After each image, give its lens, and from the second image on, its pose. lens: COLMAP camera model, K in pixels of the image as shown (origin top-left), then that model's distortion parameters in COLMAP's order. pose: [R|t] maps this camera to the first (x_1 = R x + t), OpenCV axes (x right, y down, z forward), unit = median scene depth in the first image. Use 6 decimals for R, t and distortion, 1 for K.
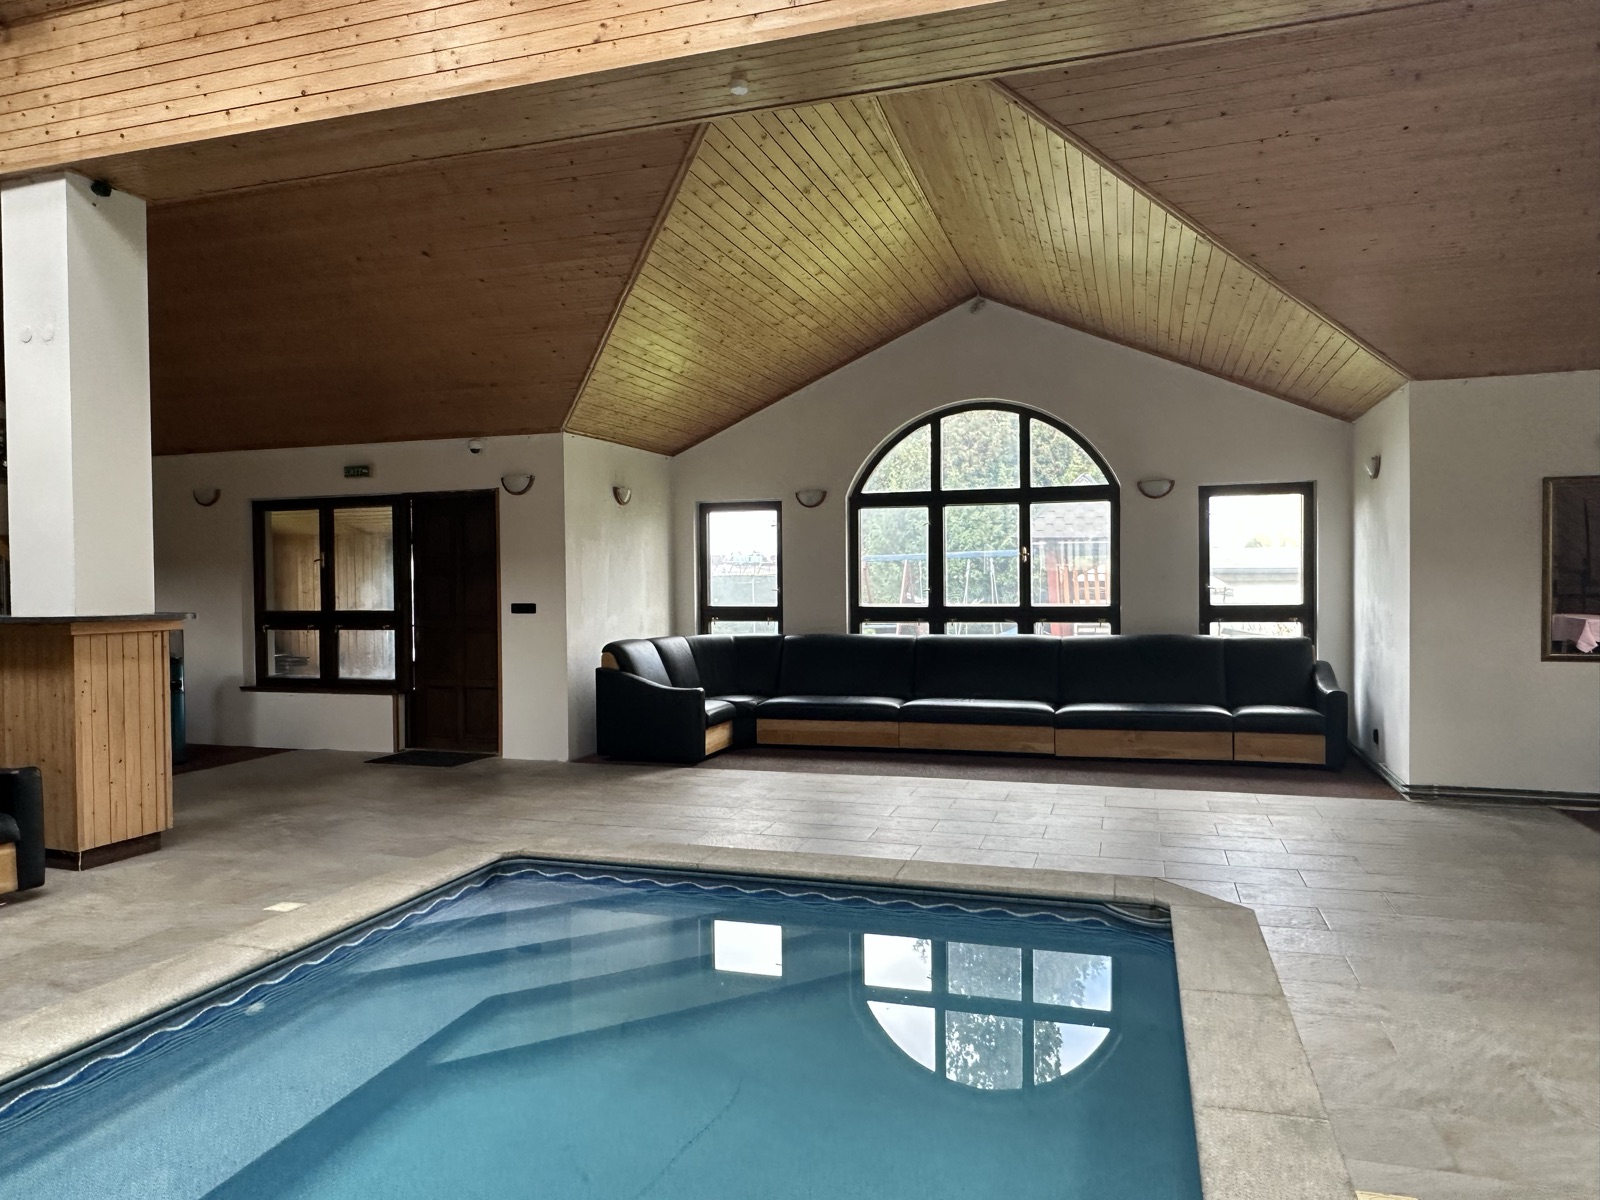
lens RADIAL K [[1068.9, 0, 797.7], [0, 1068.9, 597.1], [0, 0, 1]] dist [-0.000307, -0.000024]
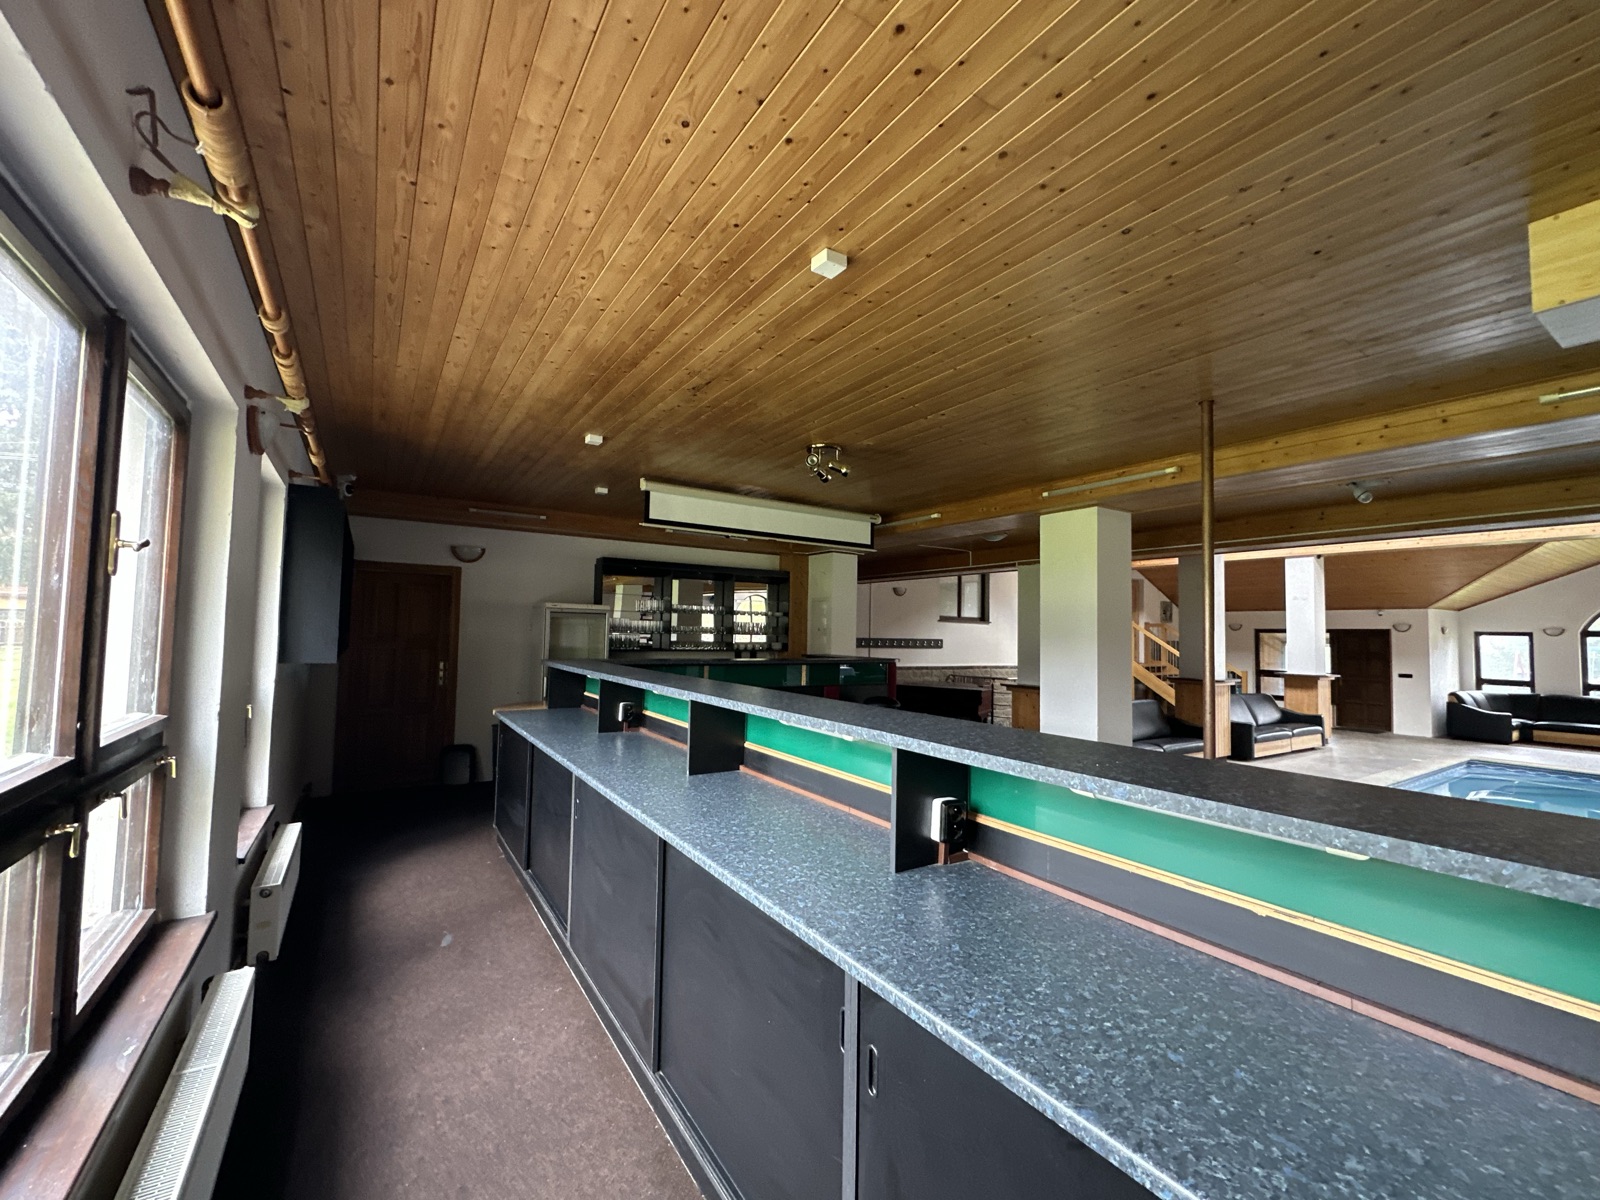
lens RADIAL K [[650.9, 0, 802.7], [0, 650.9, 605.1], [0, 0, 1]] dist [-0.004558, -0.000502]
pose [[0.778602, -0.000672, -0.627517, -0.366556], [-0.040140, 0.997898, -0.050874, -0.019407], [0.626232, 0.064799, 0.776939, -1.026738]]
